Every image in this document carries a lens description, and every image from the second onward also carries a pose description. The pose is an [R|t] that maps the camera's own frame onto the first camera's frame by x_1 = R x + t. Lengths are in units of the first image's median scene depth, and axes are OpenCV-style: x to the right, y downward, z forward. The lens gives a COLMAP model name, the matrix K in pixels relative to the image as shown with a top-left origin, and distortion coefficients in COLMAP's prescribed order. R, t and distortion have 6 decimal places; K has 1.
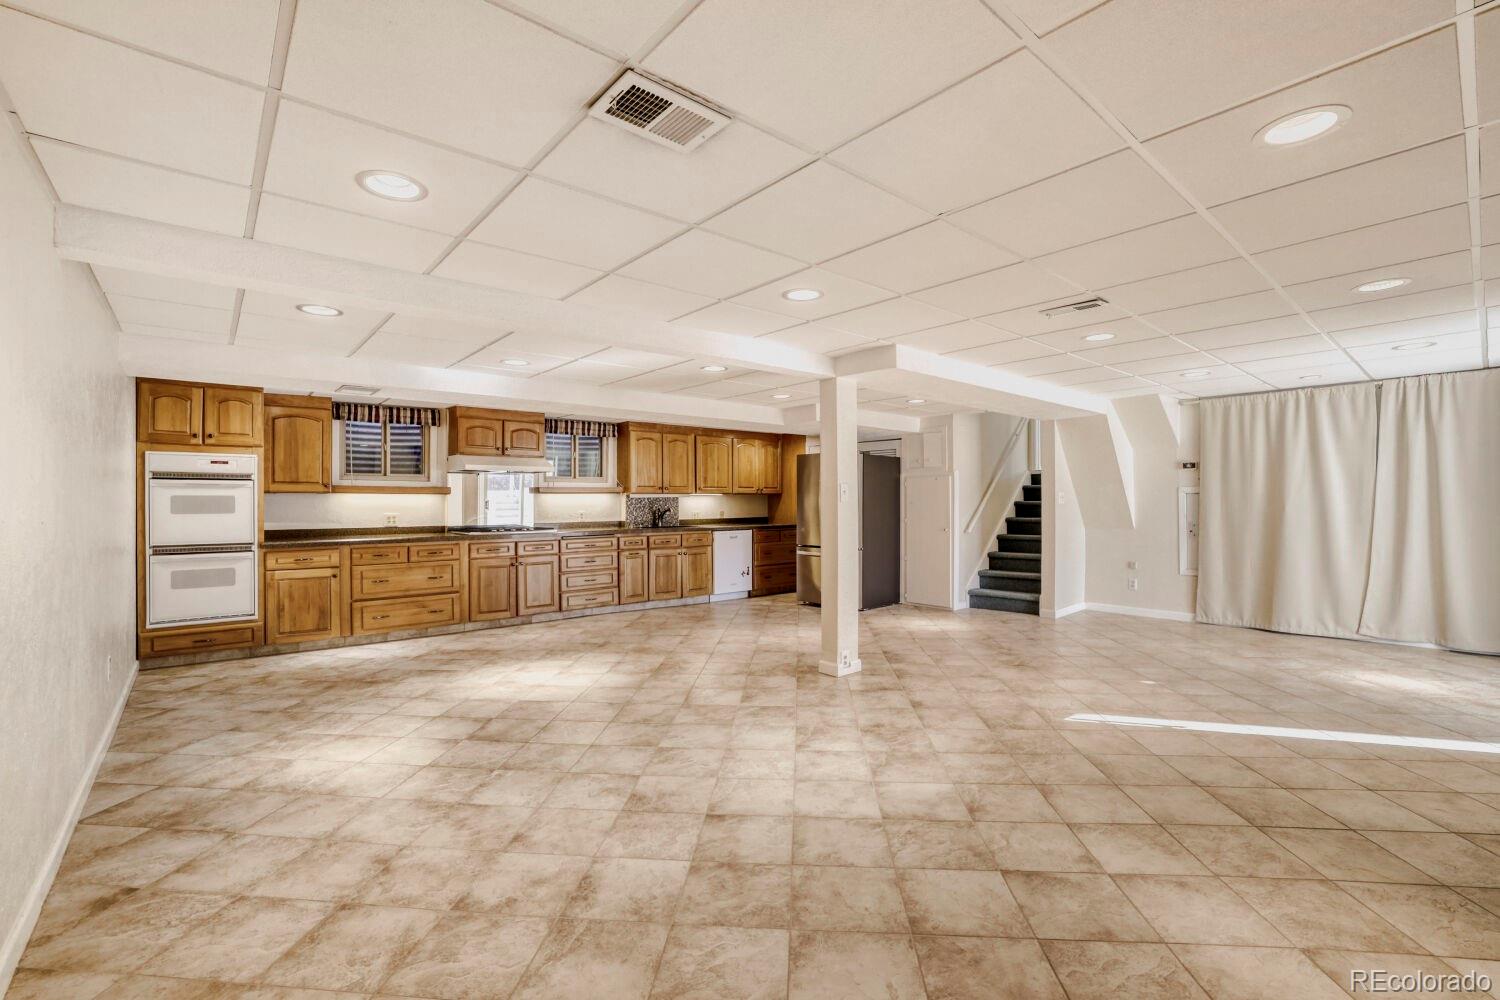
lens RADIAL K [[647.6, 0, 742.5], [0, 647.6, 500.1], [0, 0, 1]] dist [-0.039447, 0.012658]
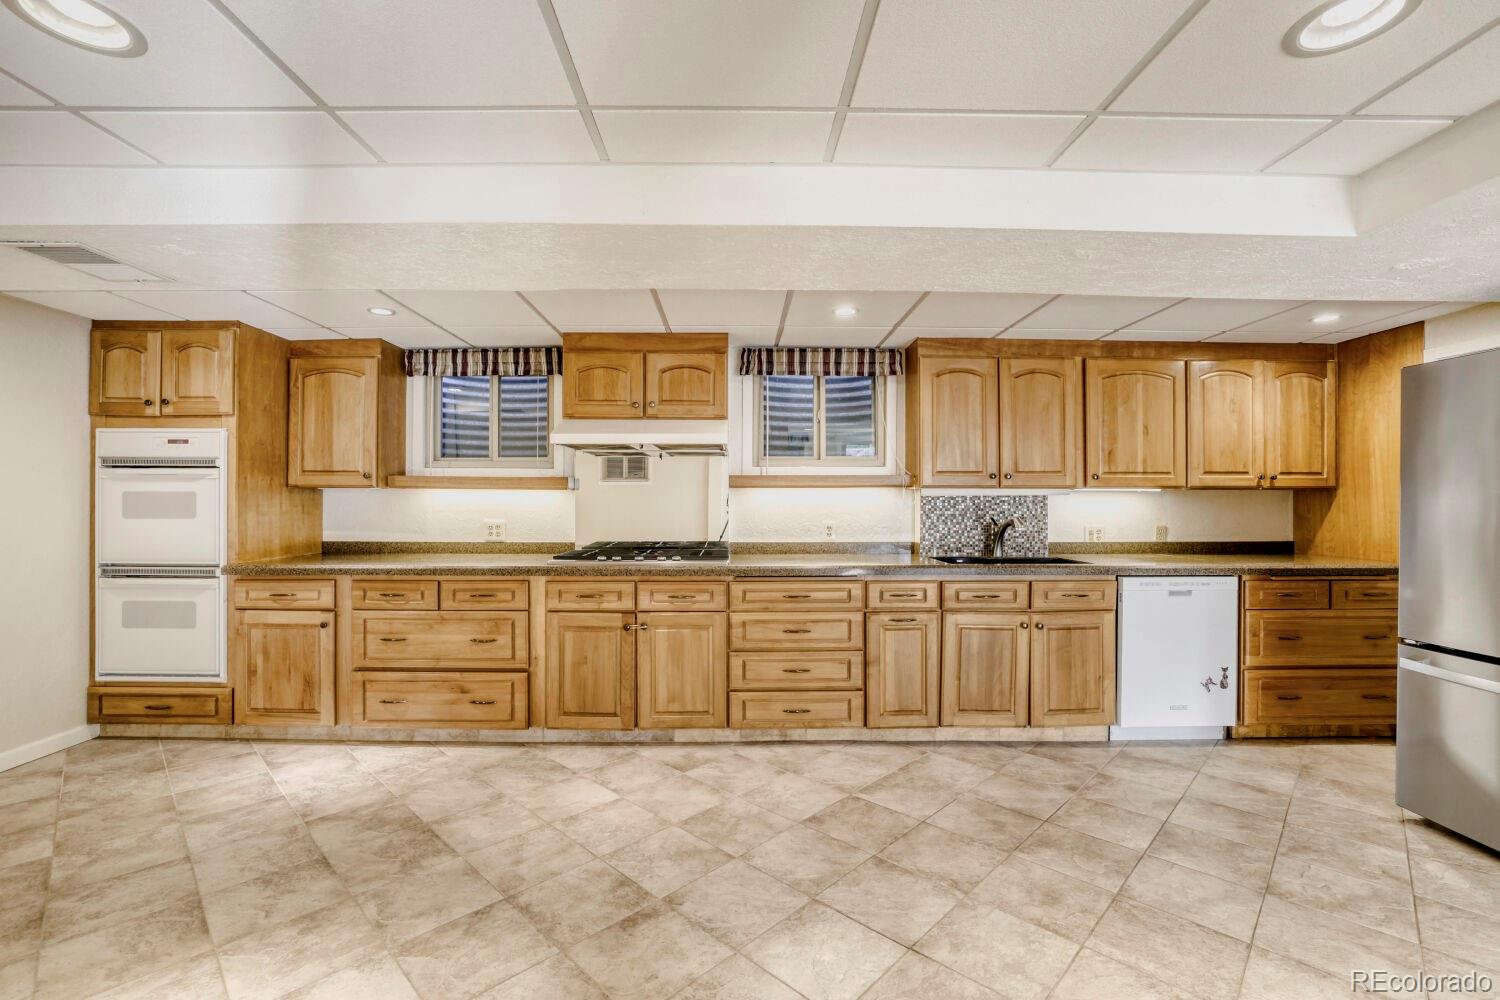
lens RADIAL K [[647.6, 0, 742.5], [0, 647.6, 500.1], [0, 0, 1]] dist [-0.039447, 0.012658]
pose [[0.769212, 0.005768, -0.638967, 0.040384], [-0.004653, 0.999983, 0.003425, -0.002419], [0.638976, 0.000338, 0.769226, 0.686580]]
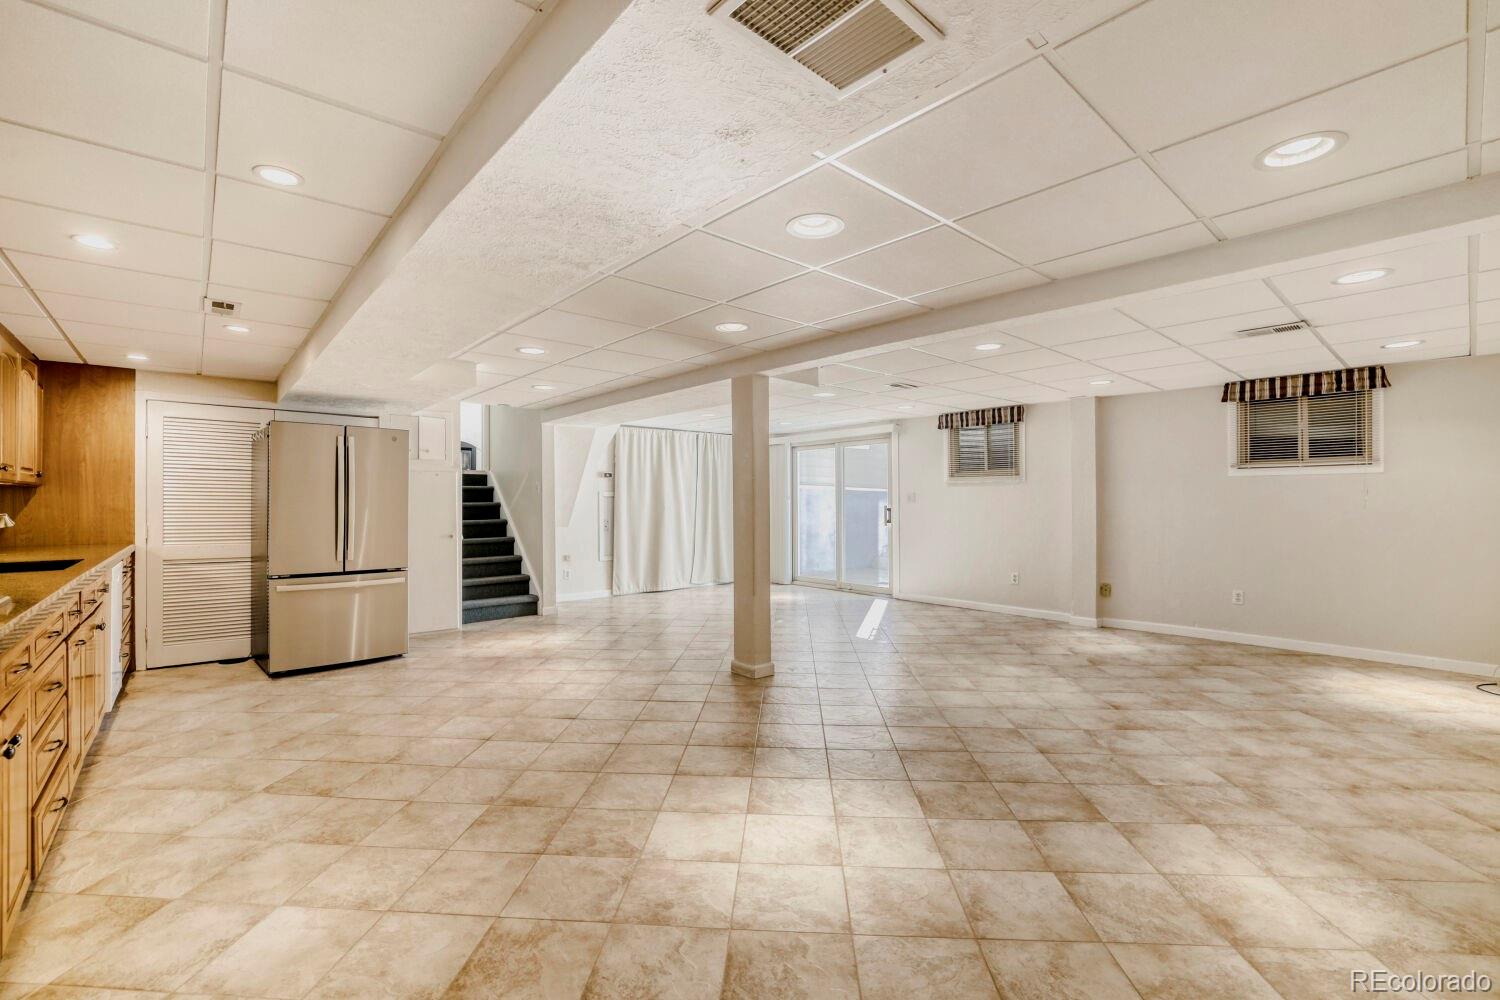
lens RADIAL K [[647.6, 0, 742.5], [0, 647.6, 500.1], [0, 0, 1]] dist [-0.039447, 0.012658]
pose [[-0.007938, 0.010140, 0.999917, -0.608353], [0.001764, 0.999947, -0.010126, 0.009428], [-0.999967, 0.001684, -0.007955, 0.749496]]
